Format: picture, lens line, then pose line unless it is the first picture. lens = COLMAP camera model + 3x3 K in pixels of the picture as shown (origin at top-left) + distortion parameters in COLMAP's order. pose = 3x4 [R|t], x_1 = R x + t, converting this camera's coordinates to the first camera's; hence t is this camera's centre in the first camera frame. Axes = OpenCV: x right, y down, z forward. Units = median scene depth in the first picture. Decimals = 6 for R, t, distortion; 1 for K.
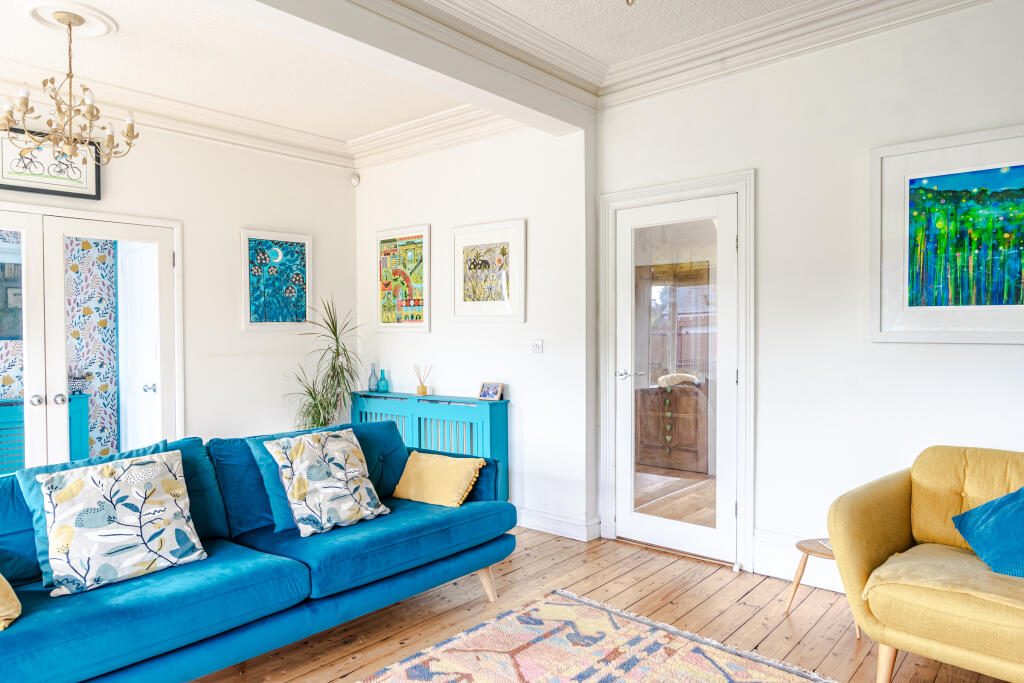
lens RADIAL K [[658.0, 0, 519.7], [0, 658.0, 340.9], [0, 0, 1]] dist [-0.007341, 0.000595]
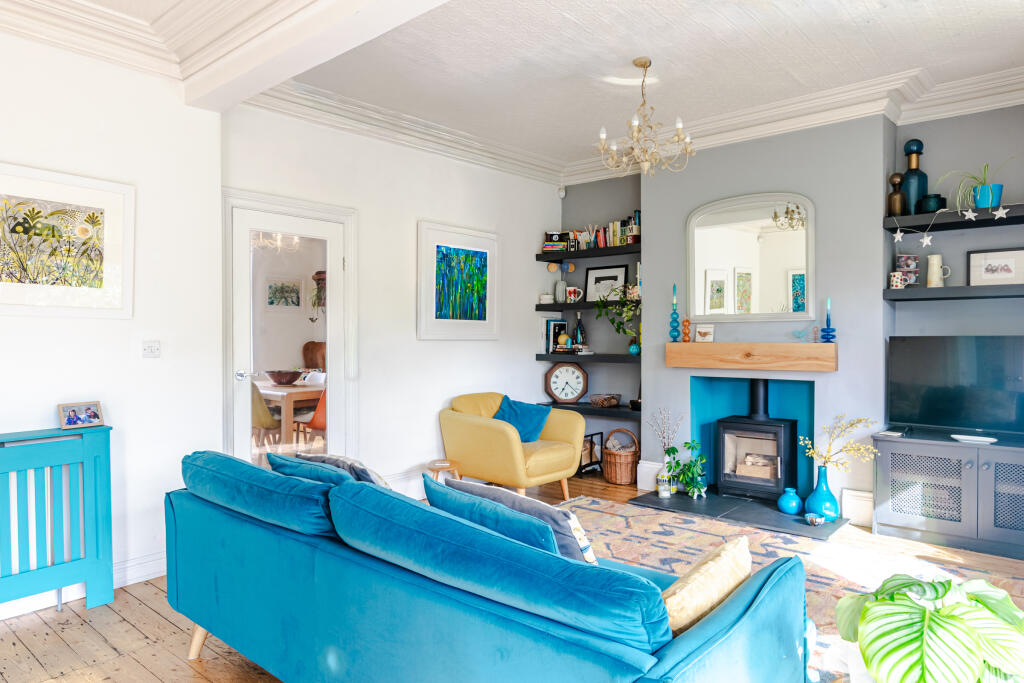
lens RADIAL K [[658.0, 0, 519.7], [0, 658.0, 340.9], [0, 0, 1]] dist [-0.007341, 0.000595]
pose [[-0.016975, -0.004572, 0.999845, -0.697244], [0.016048, 0.999859, 0.004844, 0.001760], [-0.999727, 0.016128, -0.016899, 0.499977]]
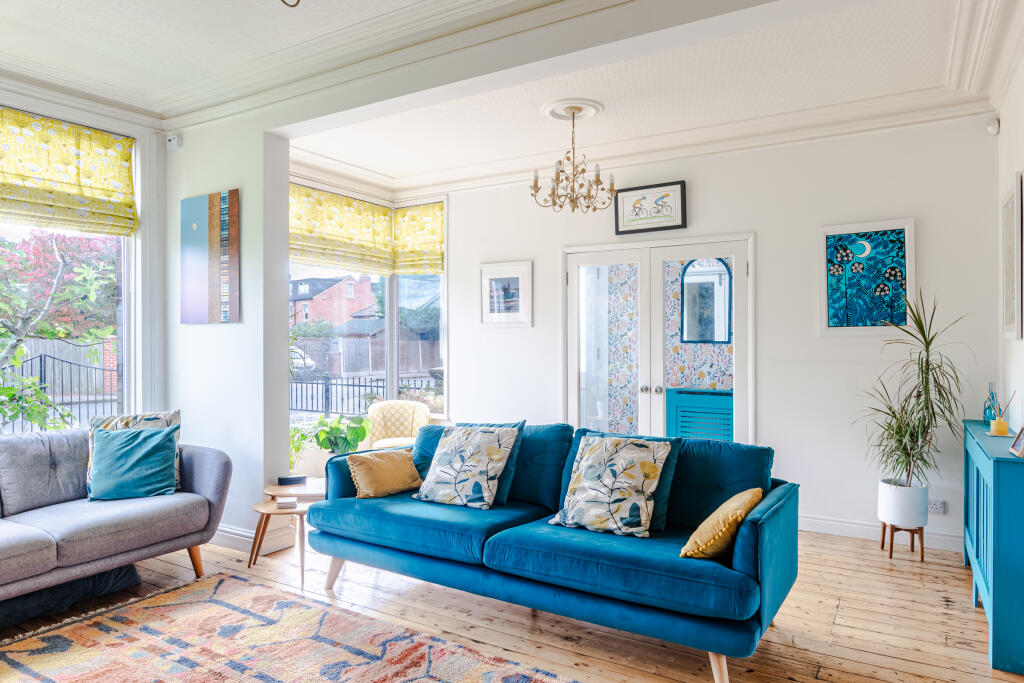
lens RADIAL K [[658.0, 0, 519.7], [0, 658.0, 340.9], [0, 0, 1]] dist [-0.007341, 0.000595]
pose [[0.166589, 0.007151, -0.986001, 0.420969], [-0.013387, 0.999898, 0.004990, -0.008142], [0.985936, 0.012369, 0.166667, 0.424095]]
